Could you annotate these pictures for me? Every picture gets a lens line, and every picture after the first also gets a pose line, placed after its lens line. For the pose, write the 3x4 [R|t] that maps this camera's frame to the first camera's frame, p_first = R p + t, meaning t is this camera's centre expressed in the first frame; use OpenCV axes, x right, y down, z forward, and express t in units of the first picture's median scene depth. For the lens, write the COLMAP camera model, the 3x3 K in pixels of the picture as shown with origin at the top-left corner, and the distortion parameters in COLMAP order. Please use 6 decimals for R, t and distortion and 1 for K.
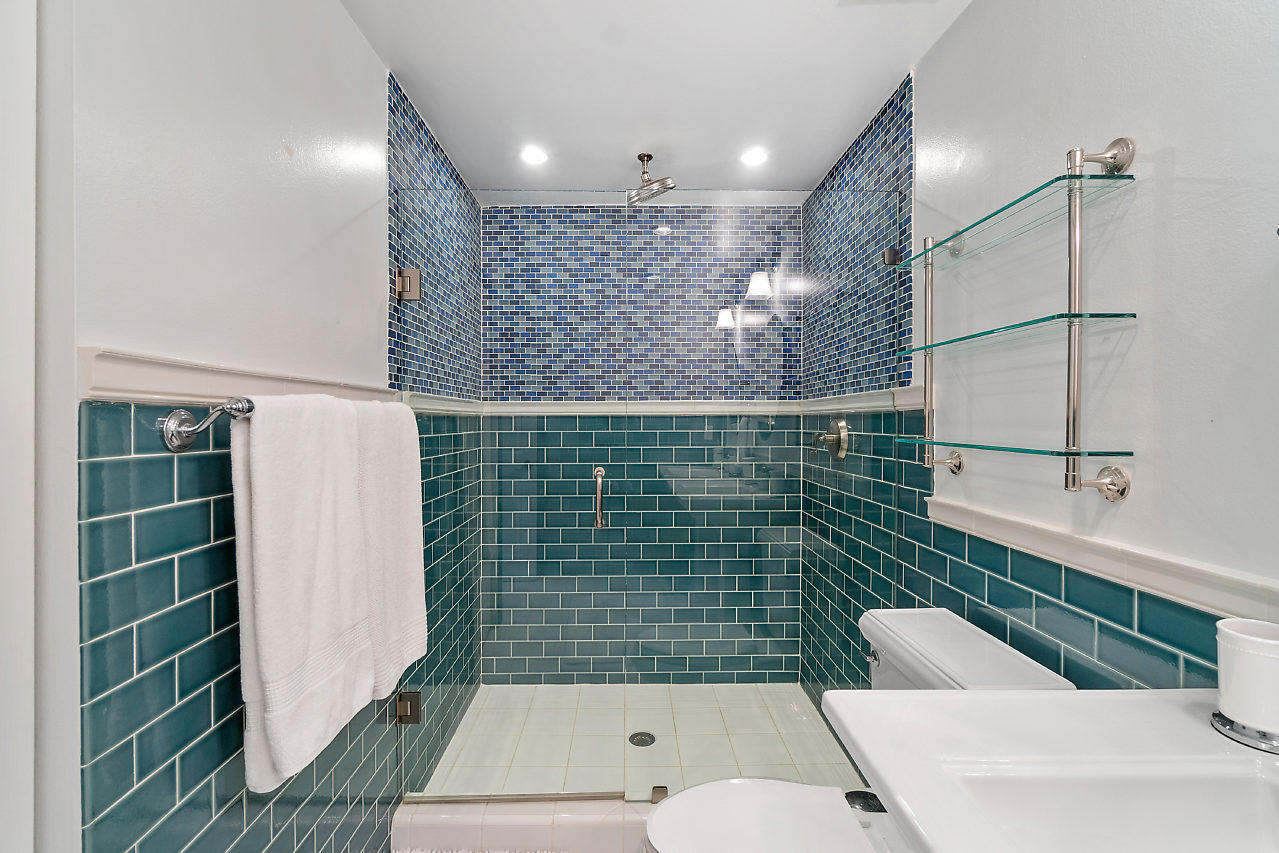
lens RADIAL K [[555.6, 0, 640.9], [0, 555.6, 422.7], [0, 0, 1]] dist [-0.005165, 0.000599]
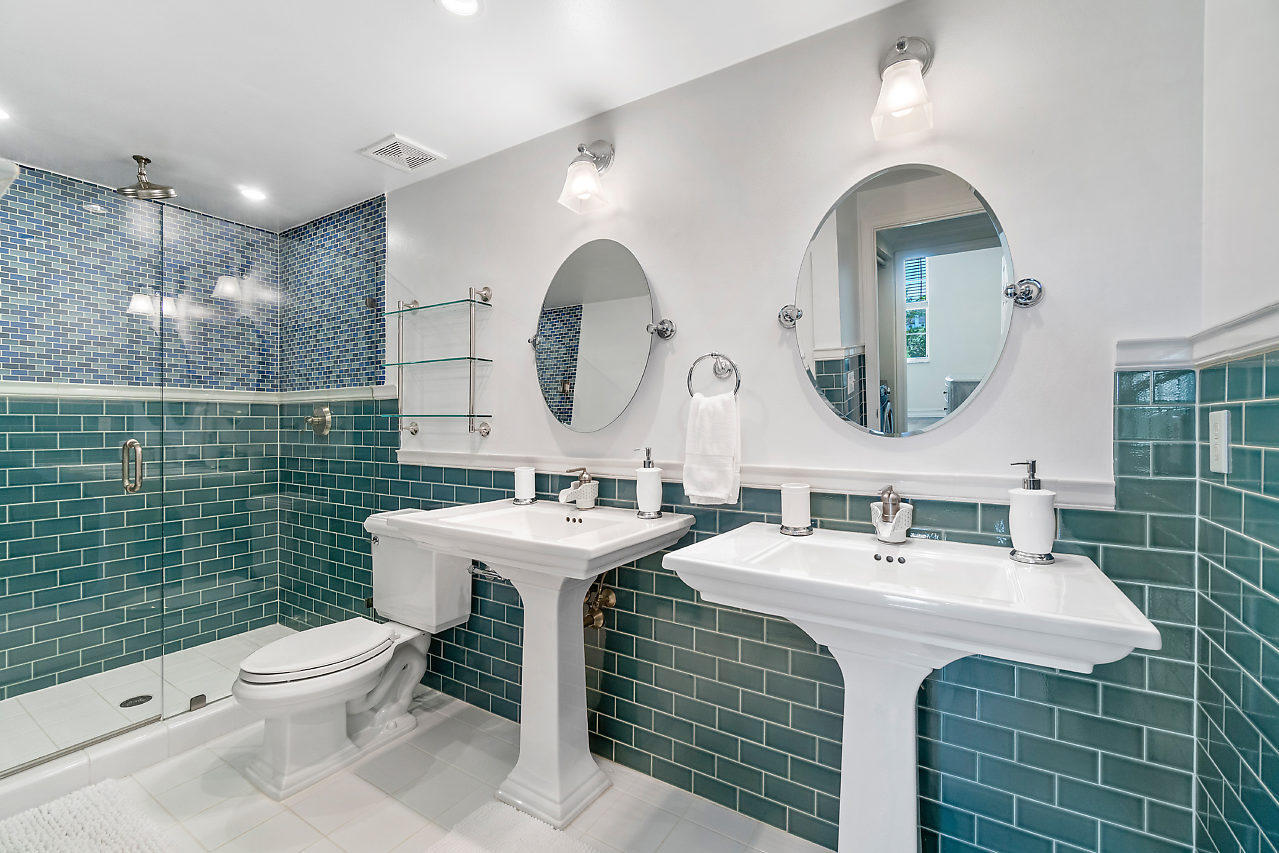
lens RADIAL K [[555.6, 0, 633.2], [0, 555.6, 429.1], [0, 0, 1]] dist [-0.005165, 0.000599]
pose [[0.546262, -0.004198, 0.837604, -0.438675], [0.002268, 0.999991, 0.003532, 0.054743], [-0.837611, -0.000030, 0.546267, -0.460981]]
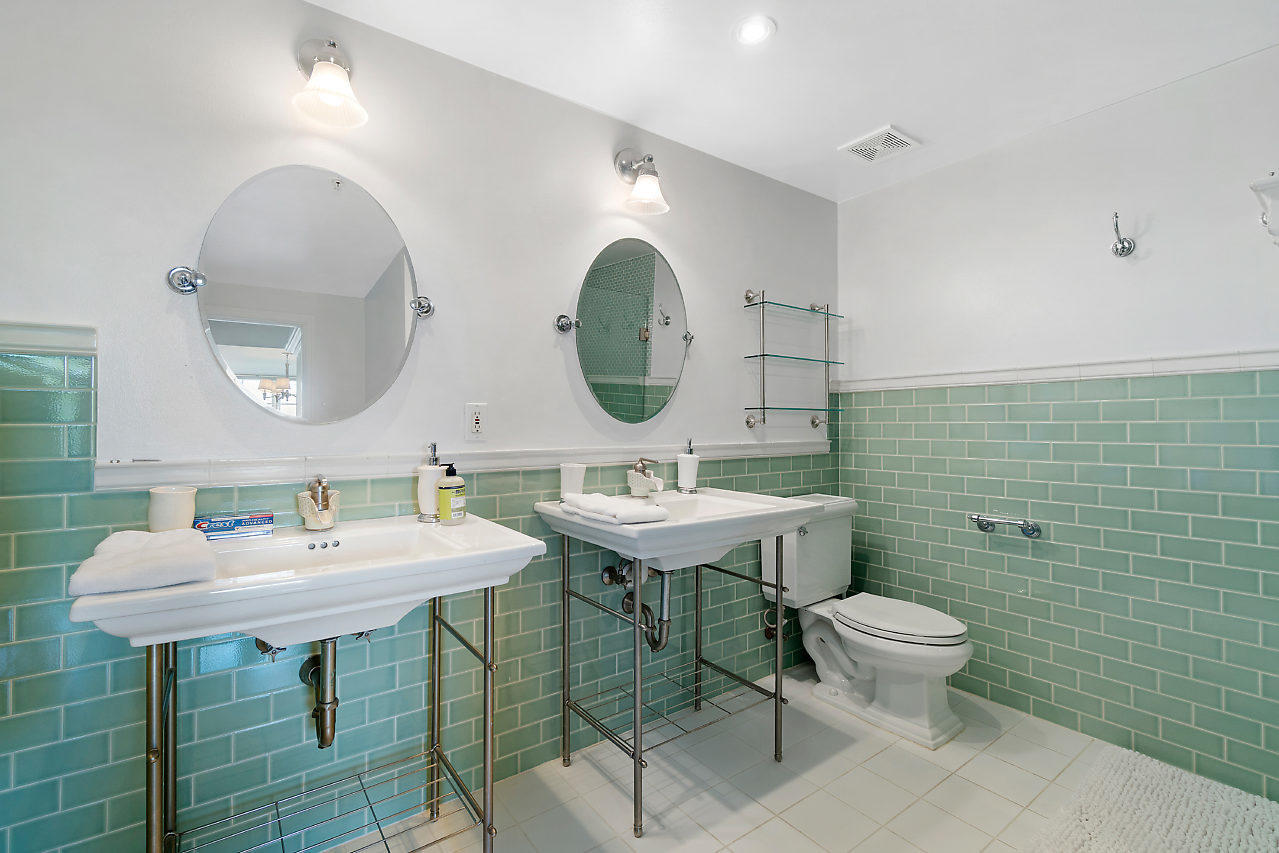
lens RADIAL K [[555.6, 0, 580.5], [0, 555.6, 407.2], [0, 0, 1]] dist [-0.005165, 0.000599]
pose [[-0.526243, 0.008218, 0.850295, -0.543091], [0.000462, 0.999956, -0.009378, 0.036103], [-0.850334, -0.004542, -0.526223, 1.690670]]
